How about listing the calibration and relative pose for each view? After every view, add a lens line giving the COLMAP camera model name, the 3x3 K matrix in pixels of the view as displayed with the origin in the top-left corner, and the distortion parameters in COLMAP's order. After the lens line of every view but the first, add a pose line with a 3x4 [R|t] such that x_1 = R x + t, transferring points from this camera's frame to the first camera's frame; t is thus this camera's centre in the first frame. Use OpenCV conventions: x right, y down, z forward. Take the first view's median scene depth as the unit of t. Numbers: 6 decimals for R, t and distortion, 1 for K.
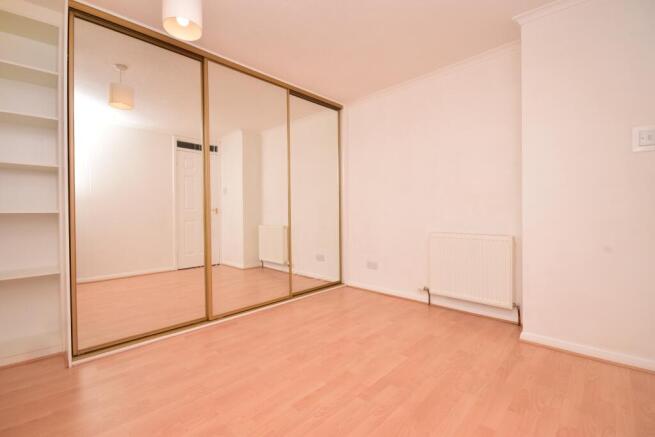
lens RADIAL K [[284.5, 0, 325.3], [0, 284.5, 215.2], [0, 0, 1]] dist [-0.000344, -0.000051]
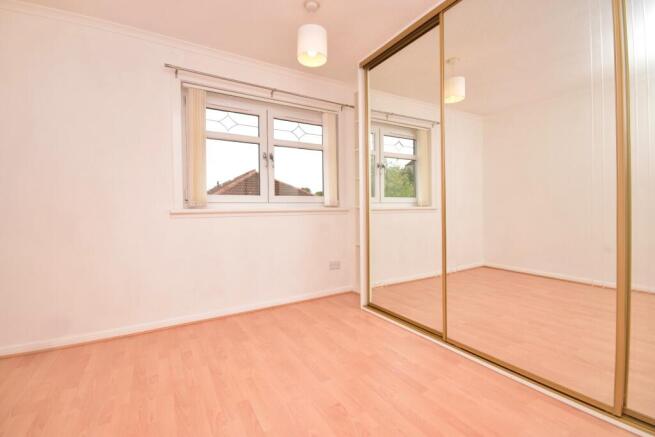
lens RADIAL K [[284.5, 0, 325.3], [0, 284.5, 215.2], [0, 0, 1]] dist [-0.000344, -0.000051]
pose [[-0.256684, 0.017126, -0.966344, 0.534972], [0.009301, 0.999840, 0.015249, 0.004011], [0.966451, -0.005074, -0.256802, 1.058444]]
